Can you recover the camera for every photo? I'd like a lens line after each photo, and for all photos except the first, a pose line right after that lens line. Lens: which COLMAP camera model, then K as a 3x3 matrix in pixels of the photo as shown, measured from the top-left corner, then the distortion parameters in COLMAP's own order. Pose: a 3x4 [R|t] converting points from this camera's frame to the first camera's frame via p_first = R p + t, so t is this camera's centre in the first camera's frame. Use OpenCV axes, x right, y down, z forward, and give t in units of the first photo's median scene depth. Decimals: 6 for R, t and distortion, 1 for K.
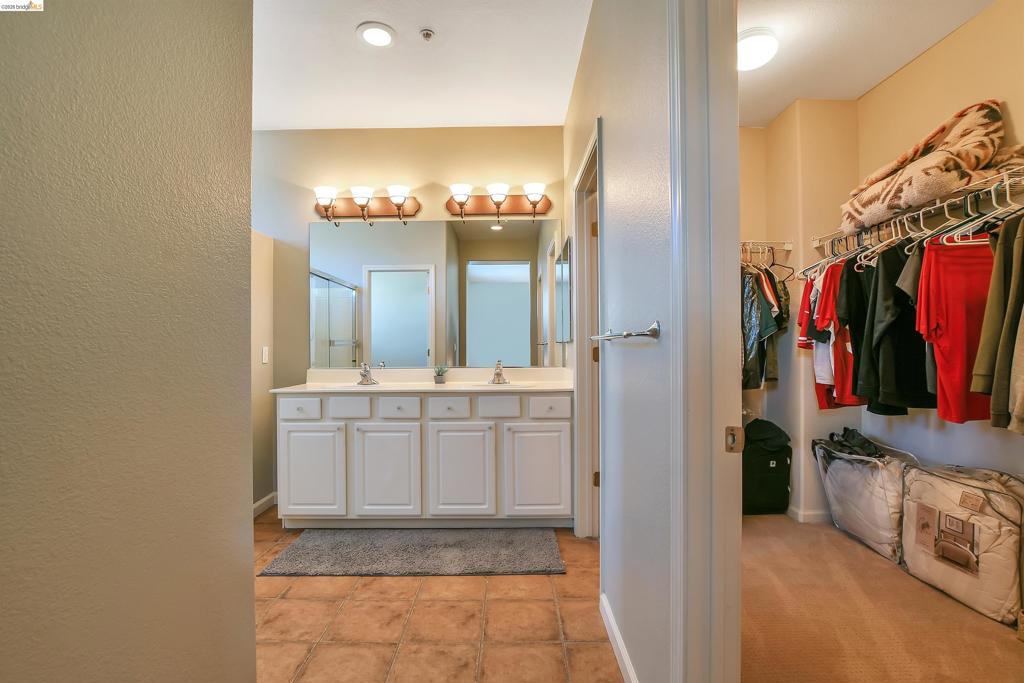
lens RADIAL K [[475.3, 0, 499.3], [0, 475.3, 345.2], [0, 0, 1]] dist [-0.028765, 0.000975]
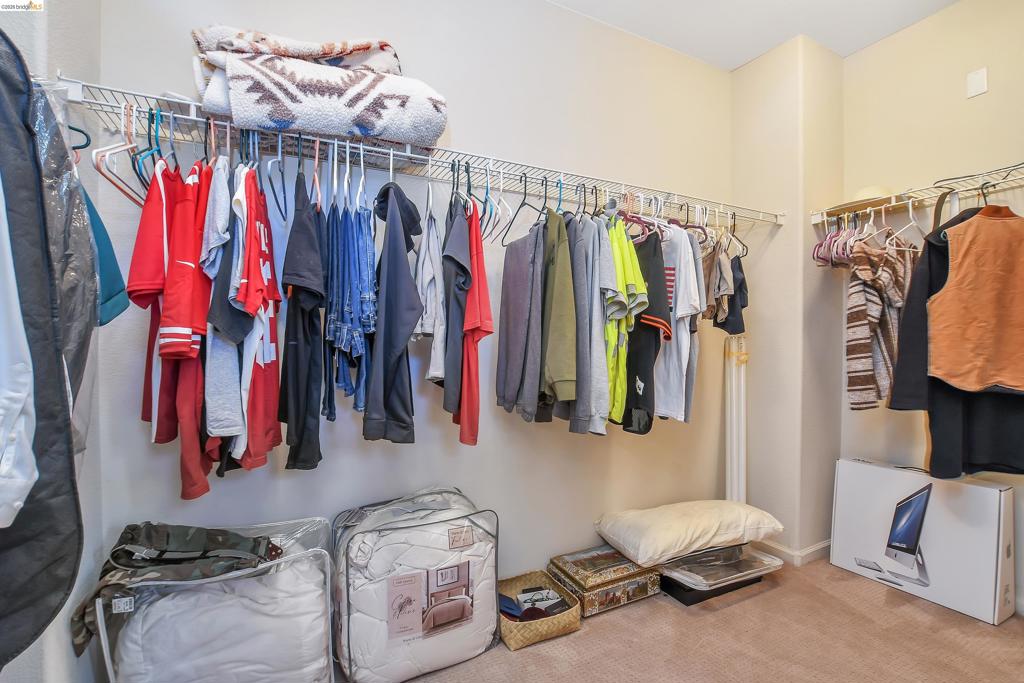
lens RADIAL K [[475.3, 0, 499.3], [0, 475.3, 345.2], [0, 0, 1]] dist [-0.028765, 0.000975]
pose [[-0.473379, -0.001020, 0.880858, 0.217716], [-0.001448, 0.999999, 0.000380, -0.002903], [-0.880858, -0.001095, -0.473380, 1.172580]]
